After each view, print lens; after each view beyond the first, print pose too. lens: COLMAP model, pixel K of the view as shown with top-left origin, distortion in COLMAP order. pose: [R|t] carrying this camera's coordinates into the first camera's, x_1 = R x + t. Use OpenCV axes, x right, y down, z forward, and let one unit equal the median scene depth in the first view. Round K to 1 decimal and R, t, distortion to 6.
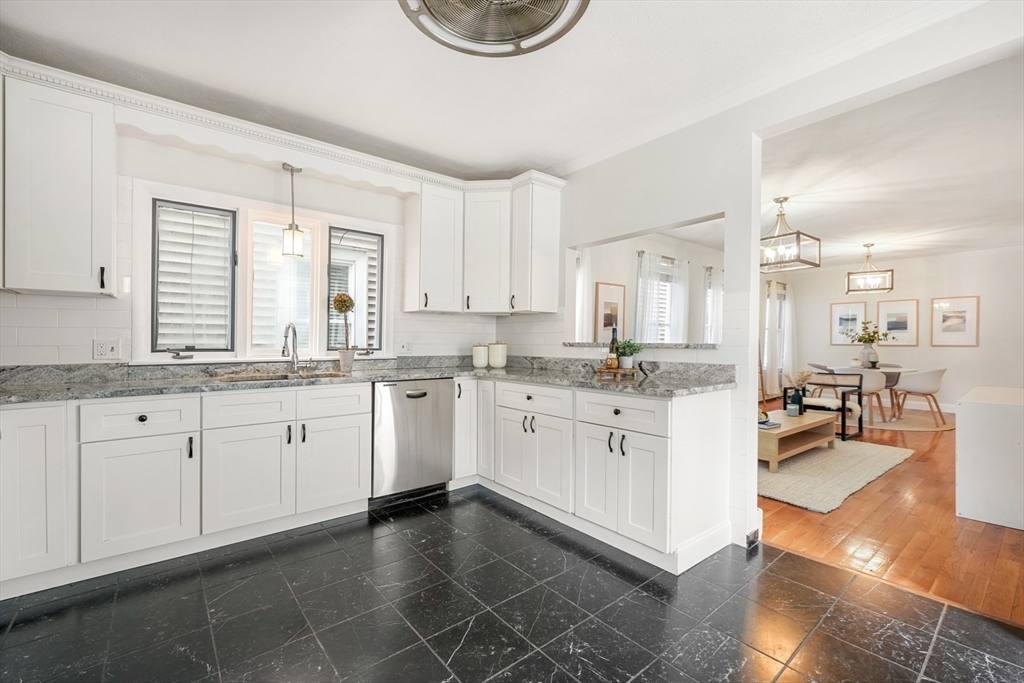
lens RADIAL K [[427.9, 0, 511.2], [0, 427.9, 347.6], [0, 0, 1]] dist [-0.001384, 0.000497]
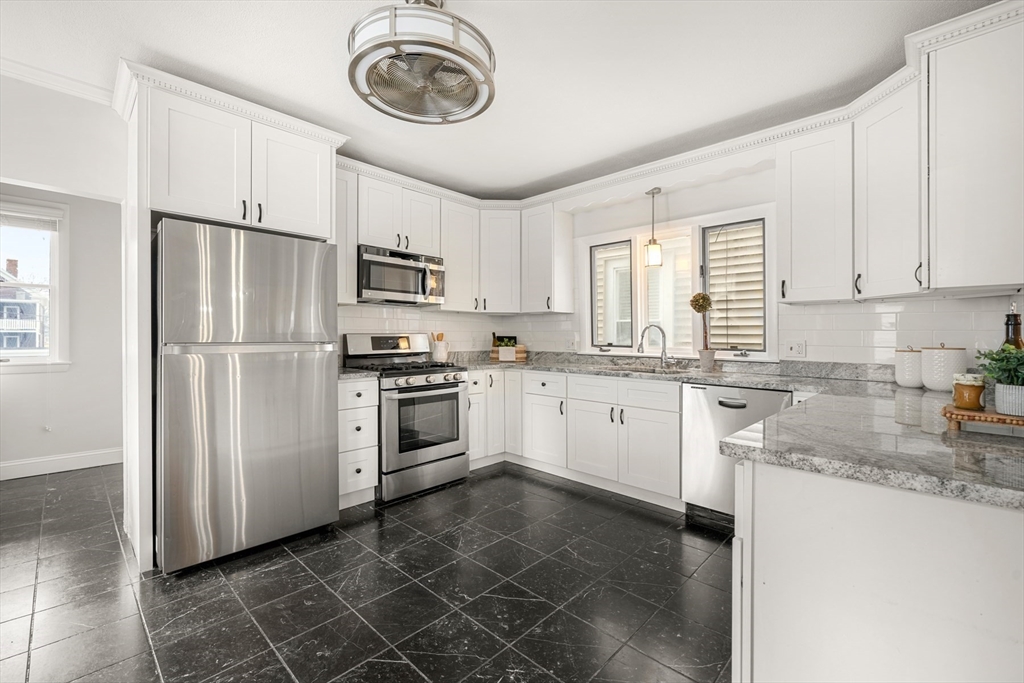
lens RADIAL K [[427.9, 0, 517.4], [0, 427.9, 340.1], [0, 0, 1]] dist [-0.001384, 0.000497]
pose [[0.140269, 0.004735, -0.990102, 0.608741], [-0.027932, 0.999609, 0.000823, -0.005844], [0.989719, 0.027540, 0.140347, 0.497002]]
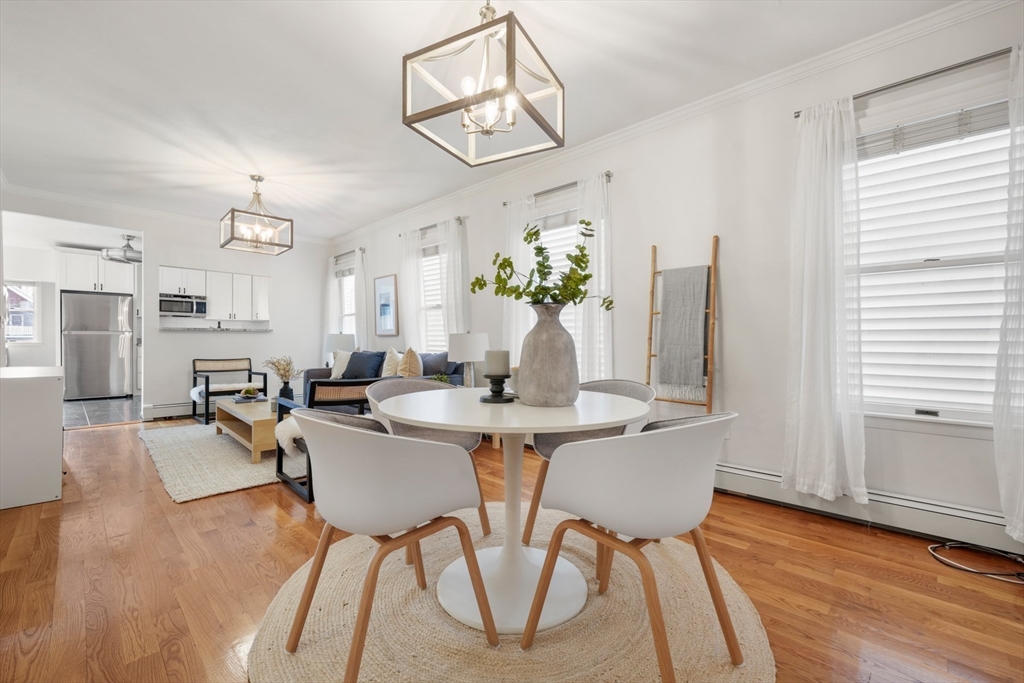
lens RADIAL K [[427.9, 0, 511.6], [0, 427.9, 351.1], [0, 0, 1]] dist [-0.001384, 0.000497]
pose [[0.128915, 0.020045, -0.991453, 2.575874], [-0.024155, 0.999563, 0.017068, 0.026968], [0.991361, 0.021749, 0.129343, 2.249467]]
